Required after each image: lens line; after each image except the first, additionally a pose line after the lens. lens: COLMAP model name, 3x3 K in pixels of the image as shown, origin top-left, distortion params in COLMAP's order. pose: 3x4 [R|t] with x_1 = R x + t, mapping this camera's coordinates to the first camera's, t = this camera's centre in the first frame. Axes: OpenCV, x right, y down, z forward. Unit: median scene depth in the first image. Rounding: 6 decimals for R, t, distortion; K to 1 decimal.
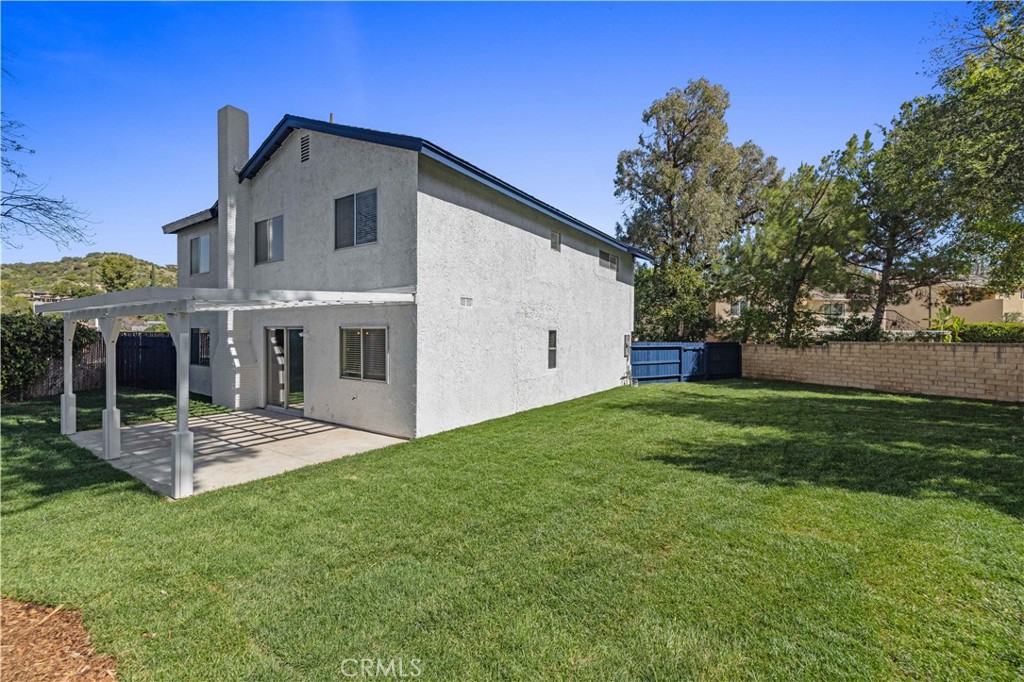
lens RADIAL K [[427.1, 0, 508.9], [0, 427.1, 336.2], [0, 0, 1]] dist [0.004096, -0.000321]
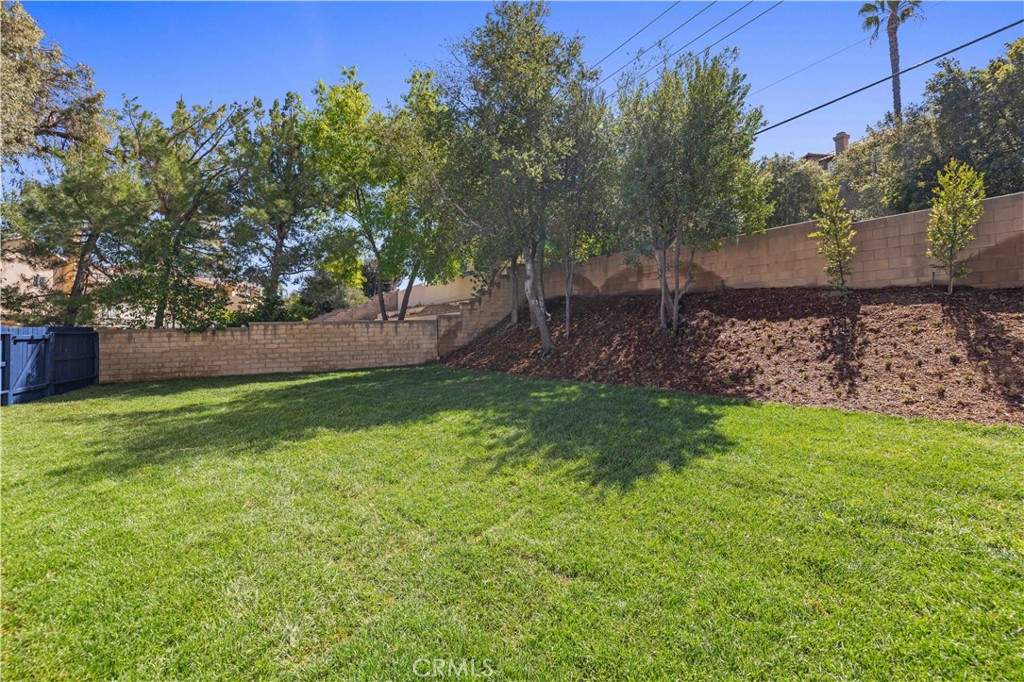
lens RADIAL K [[427.1, 0, 508.5], [0, 427.1, 333.8], [0, 0, 1]] dist [0.004096, -0.000321]
pose [[0.060844, -0.018945, 0.997967, -0.068207], [0.020983, 0.999623, 0.017698, 0.032807], [-0.997927, 0.019863, 0.061218, 0.474030]]
